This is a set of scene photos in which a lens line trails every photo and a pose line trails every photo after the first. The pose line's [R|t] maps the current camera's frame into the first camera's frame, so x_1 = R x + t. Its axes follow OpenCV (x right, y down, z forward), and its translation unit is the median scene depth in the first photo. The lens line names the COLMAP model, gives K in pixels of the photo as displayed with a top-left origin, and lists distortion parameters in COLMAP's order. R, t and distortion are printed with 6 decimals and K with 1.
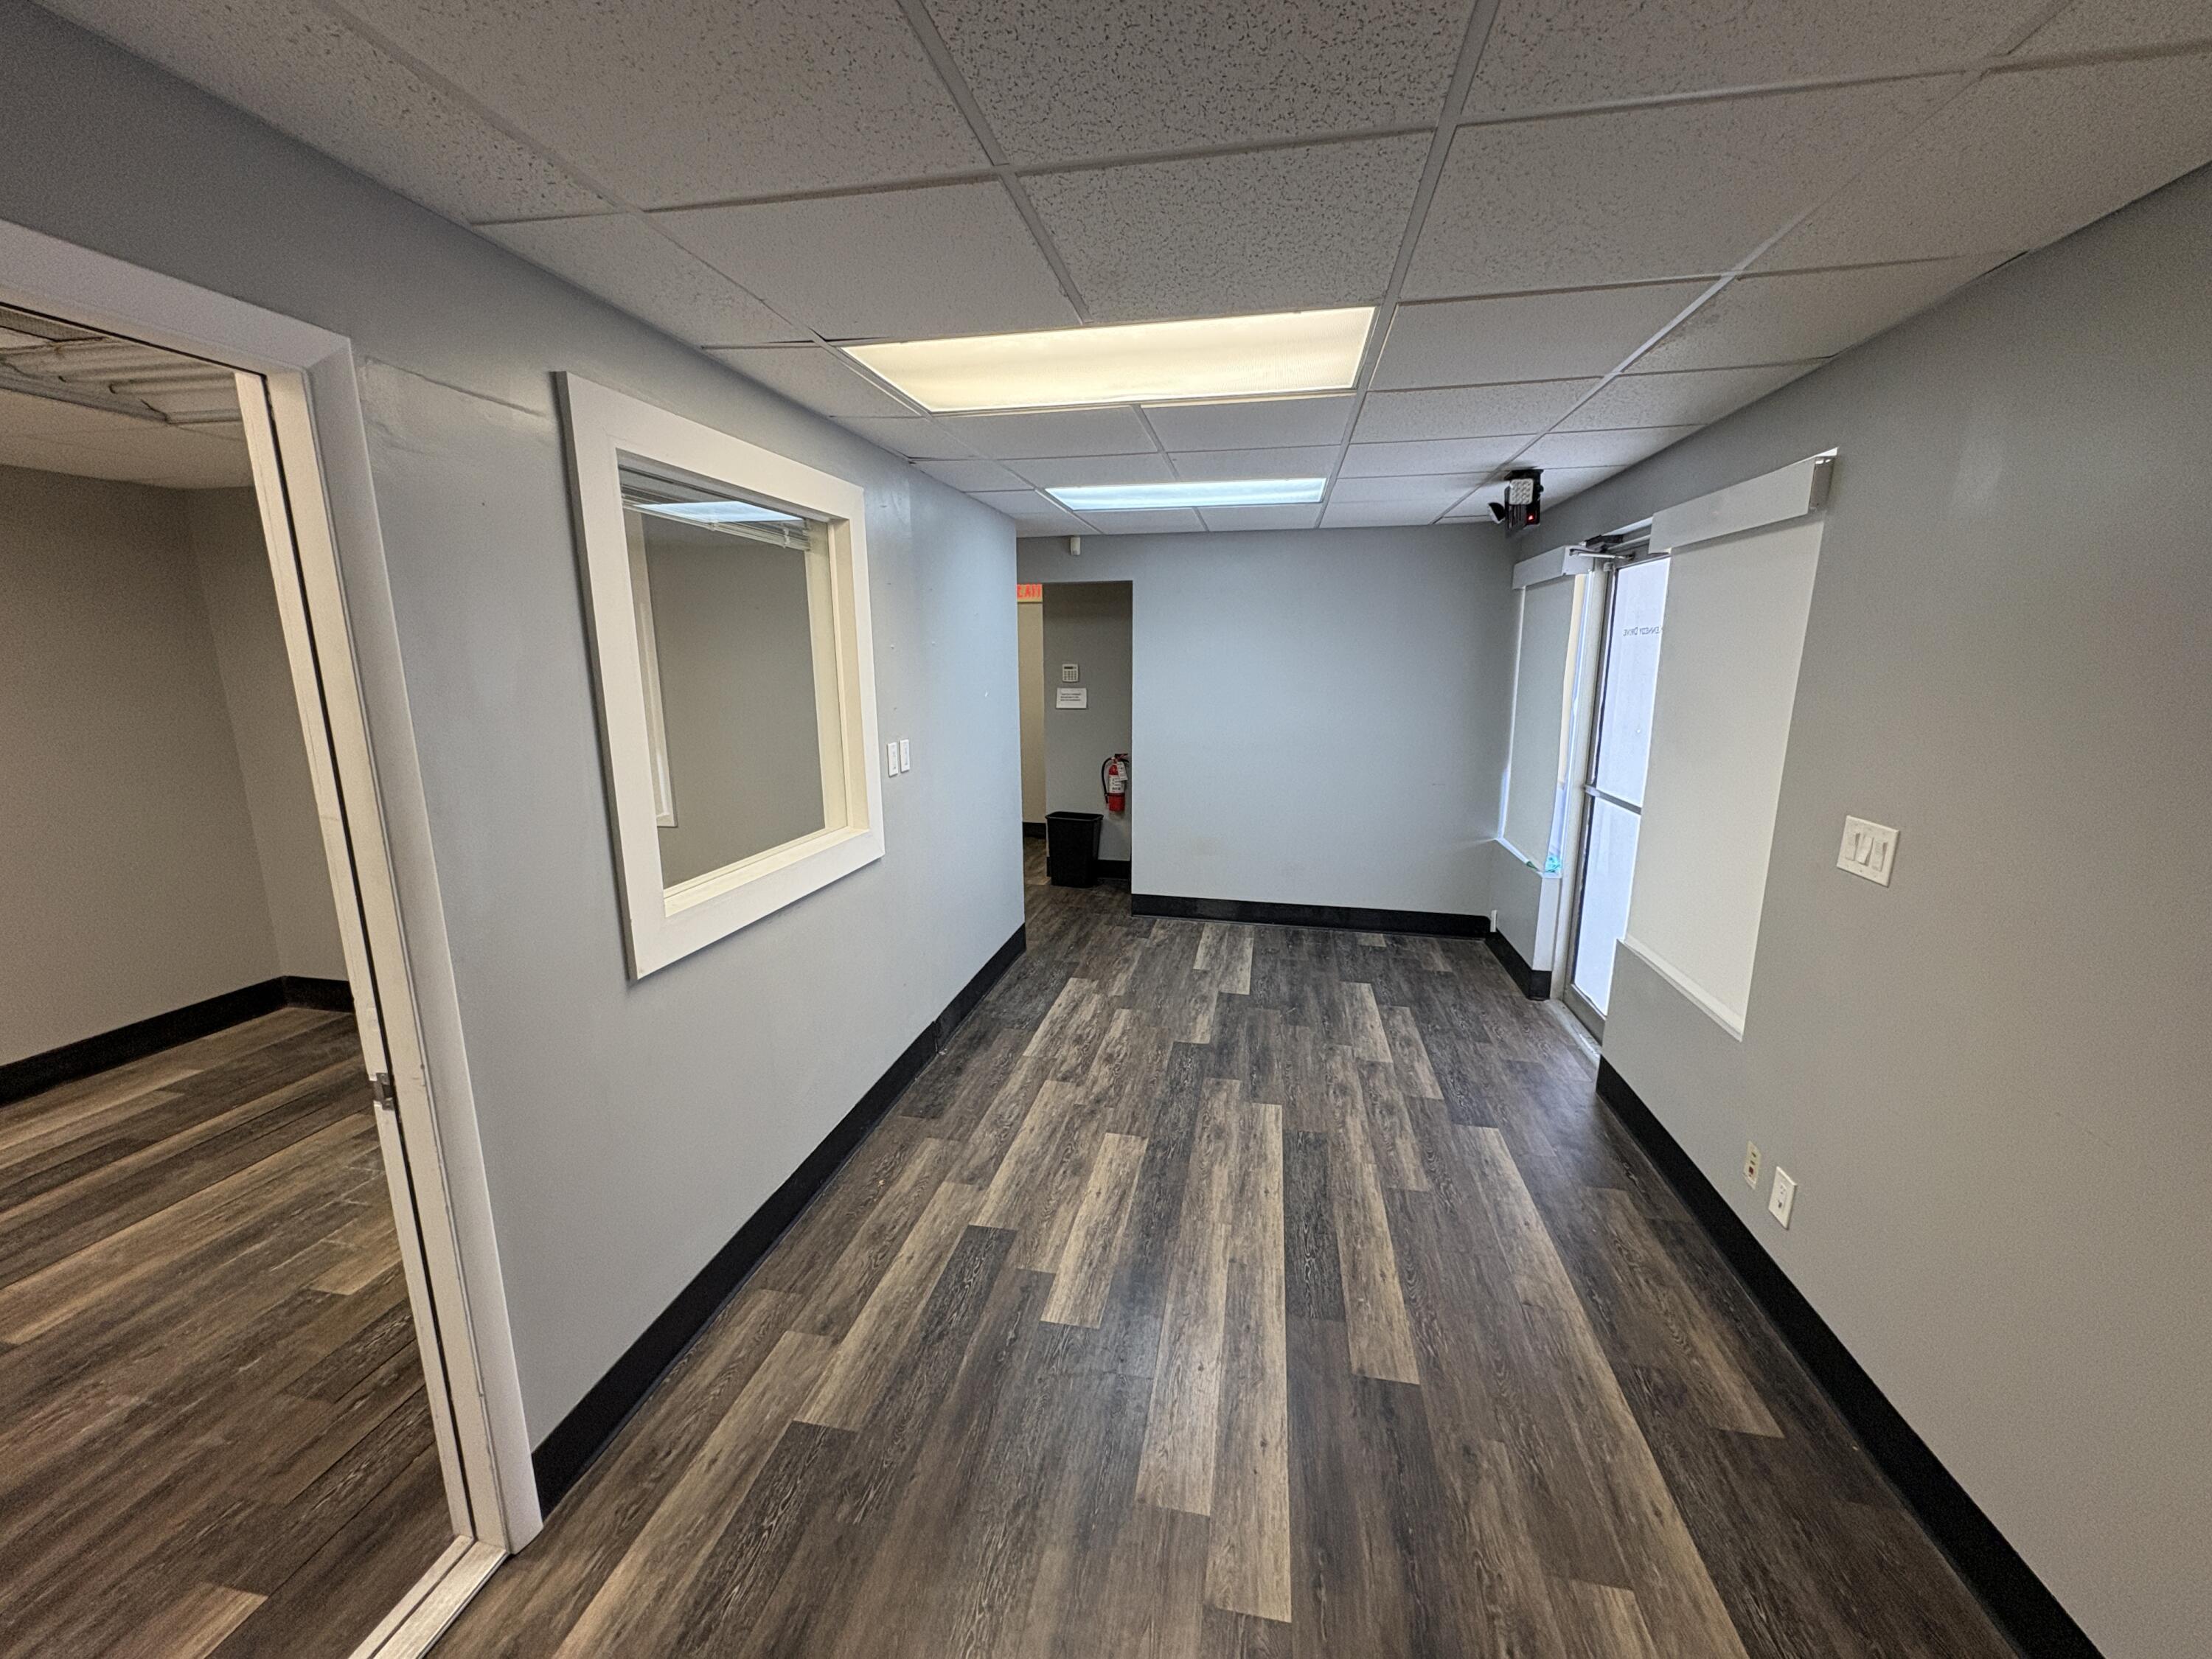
lens RADIAL K [[878.3, 0, 1106.0], [0, 878.3, 829.9], [0, 0, 1]] dist [0.001733, -0.000228]
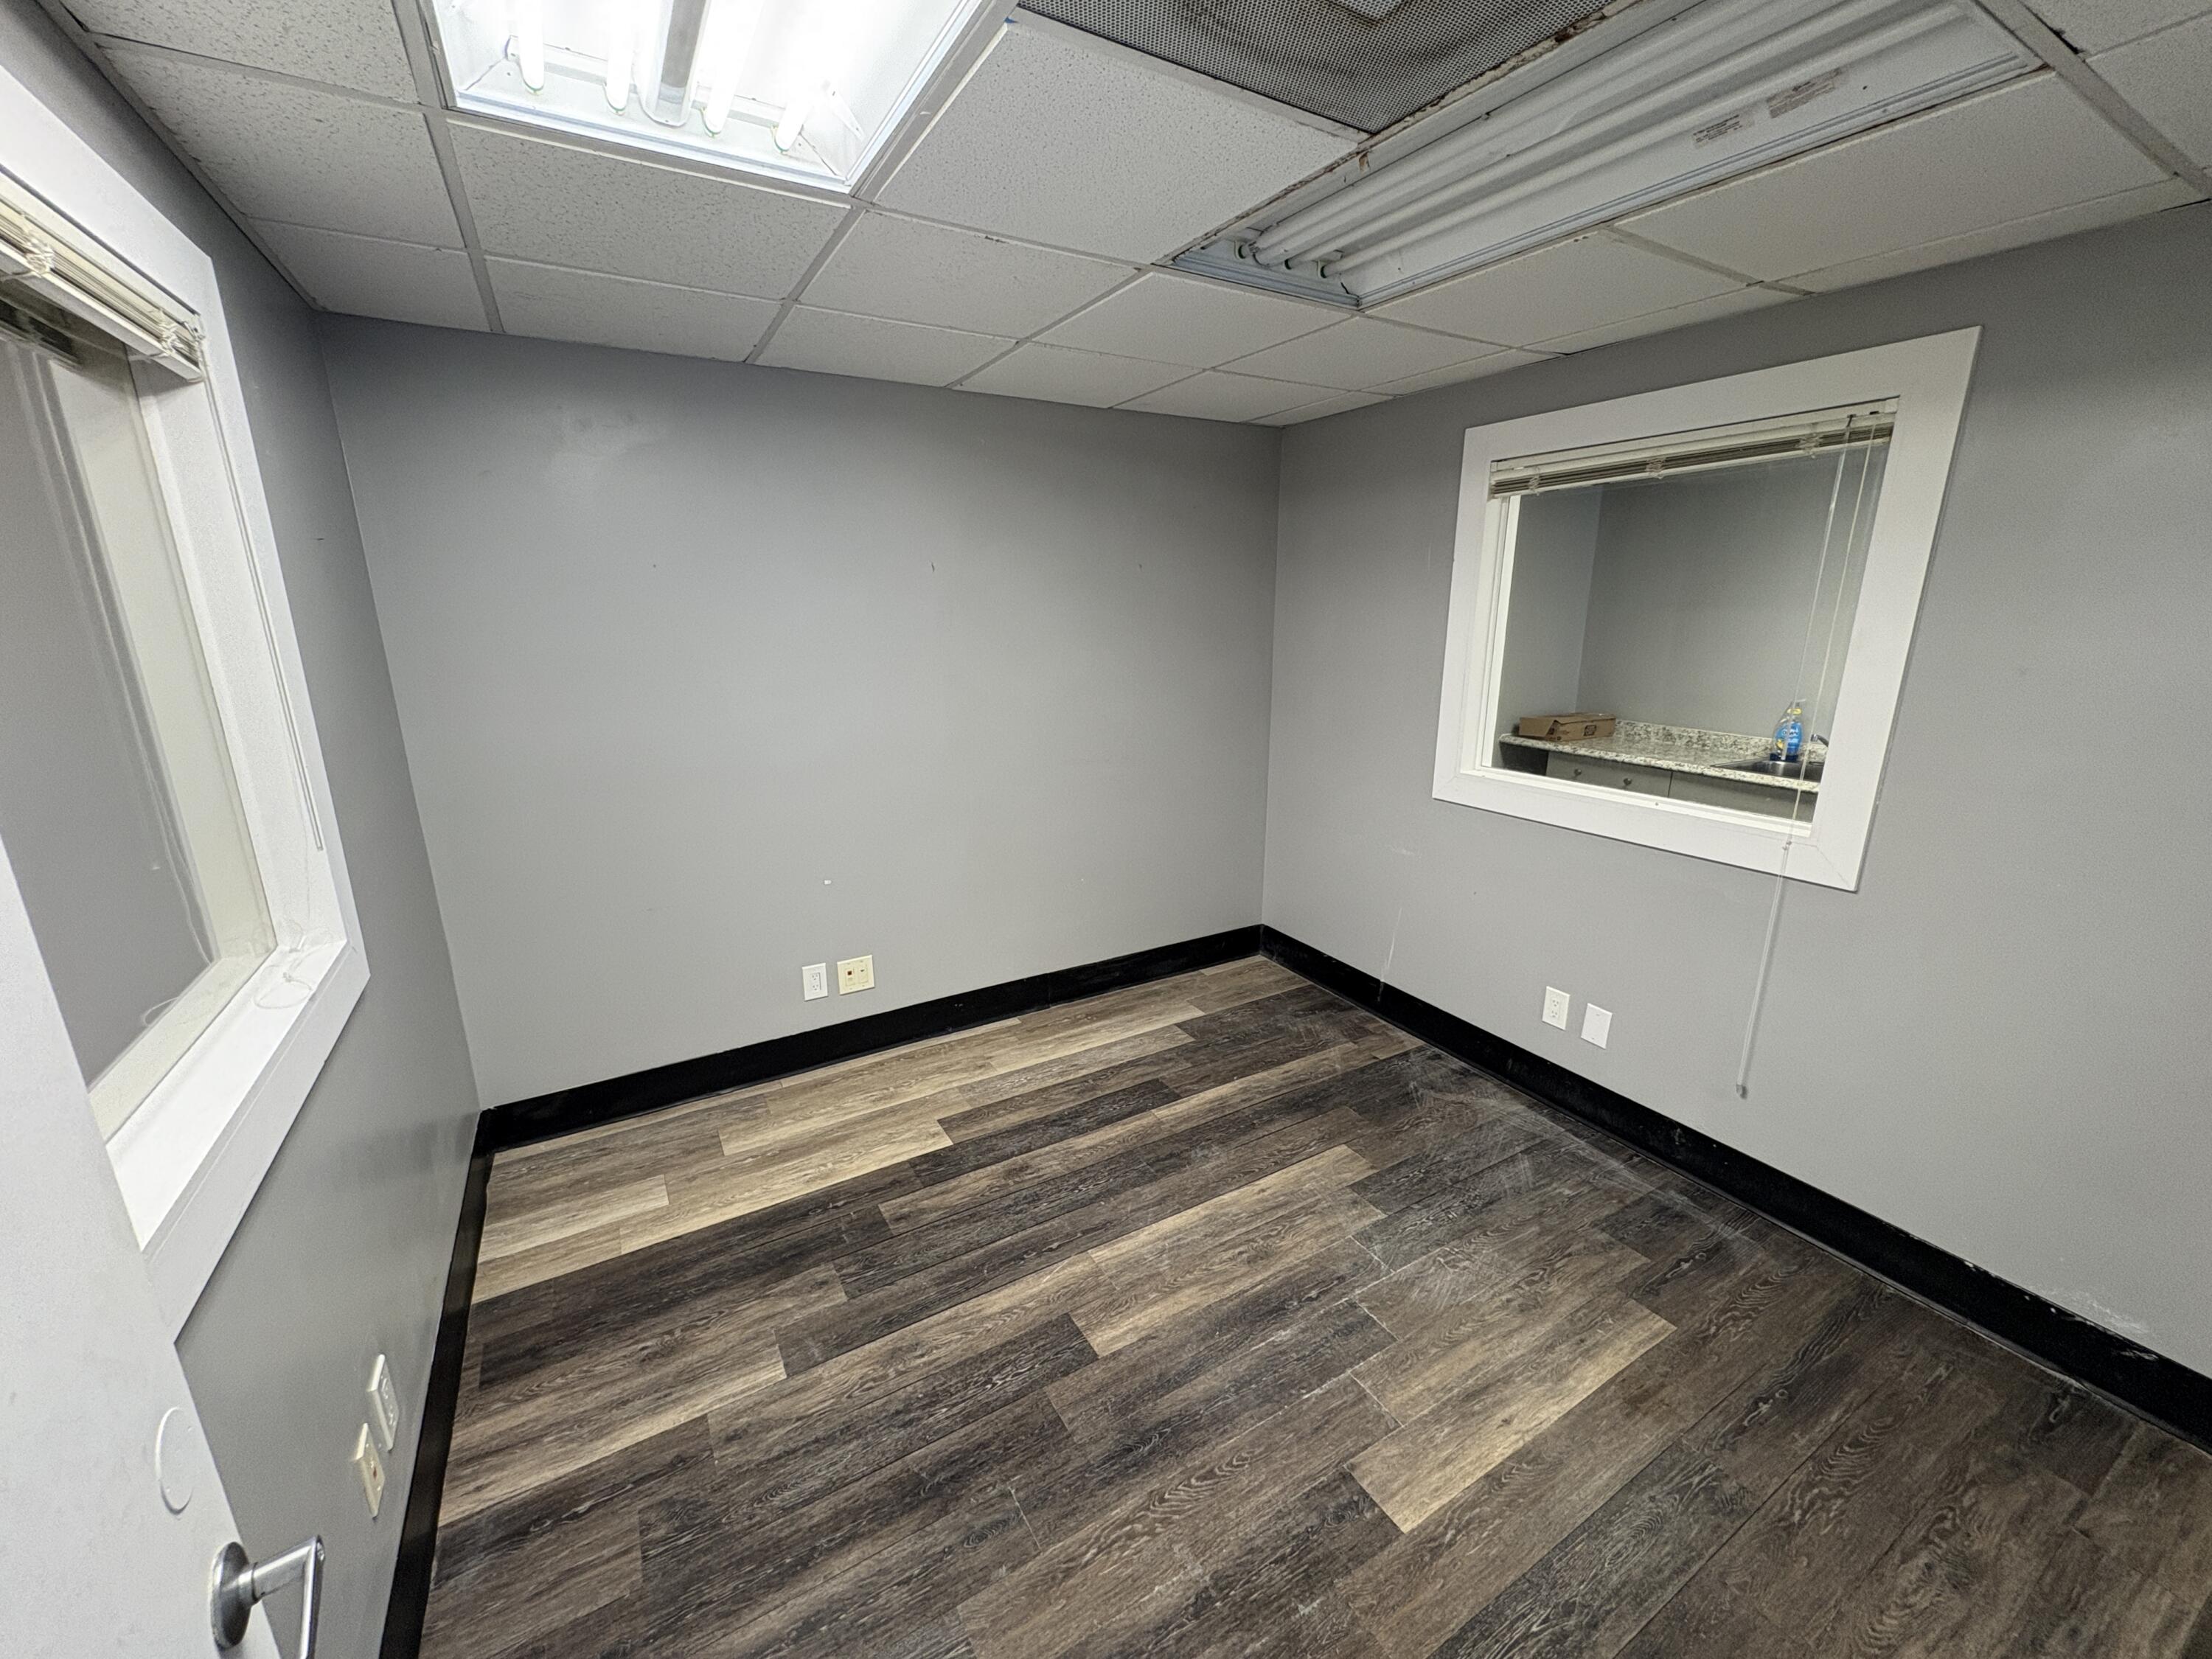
lens RADIAL K [[878.3, 0, 1108.0], [0, 878.3, 827.8], [0, 0, 1]] dist [0.001733, -0.000228]
pose [[0.658843, 0.187191, -0.728619, -0.499081], [-0.143744, 0.982027, 0.122315, -0.057805], [0.738420, 0.024148, 0.673909, 0.280342]]
